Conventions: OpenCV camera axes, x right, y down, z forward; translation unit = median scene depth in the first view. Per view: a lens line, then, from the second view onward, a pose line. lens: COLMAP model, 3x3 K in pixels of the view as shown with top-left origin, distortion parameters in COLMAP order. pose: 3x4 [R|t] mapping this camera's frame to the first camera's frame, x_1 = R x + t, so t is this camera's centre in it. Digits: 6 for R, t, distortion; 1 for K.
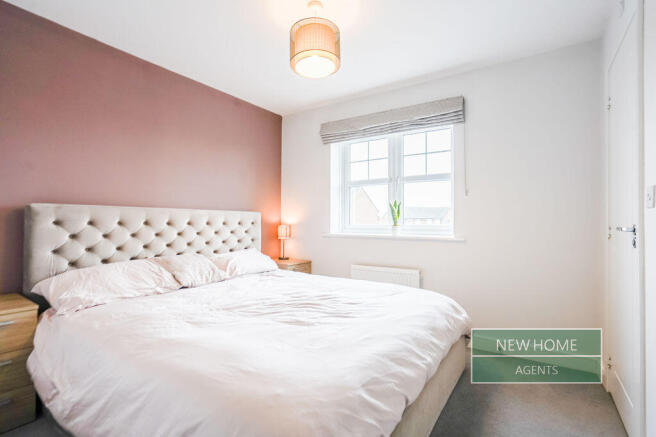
lens RADIAL K [[313.6, 0, 327.4], [0, 313.6, 232.6], [0, 0, 1]] dist [-0.002327, 0.000076]
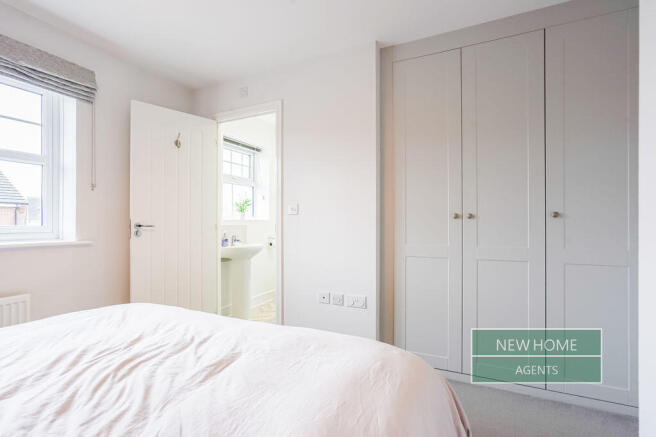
lens RADIAL K [[310.2, 0, 324.4], [0, 310.2, 217.7], [0, 0, 1]] dist [-0.009196, 0.001611]
pose [[-0.145617, 0.020961, 0.989119, -0.476070], [0.029325, 0.999428, -0.016863, -0.011323], [-0.988906, 0.026550, -0.146148, 0.507308]]
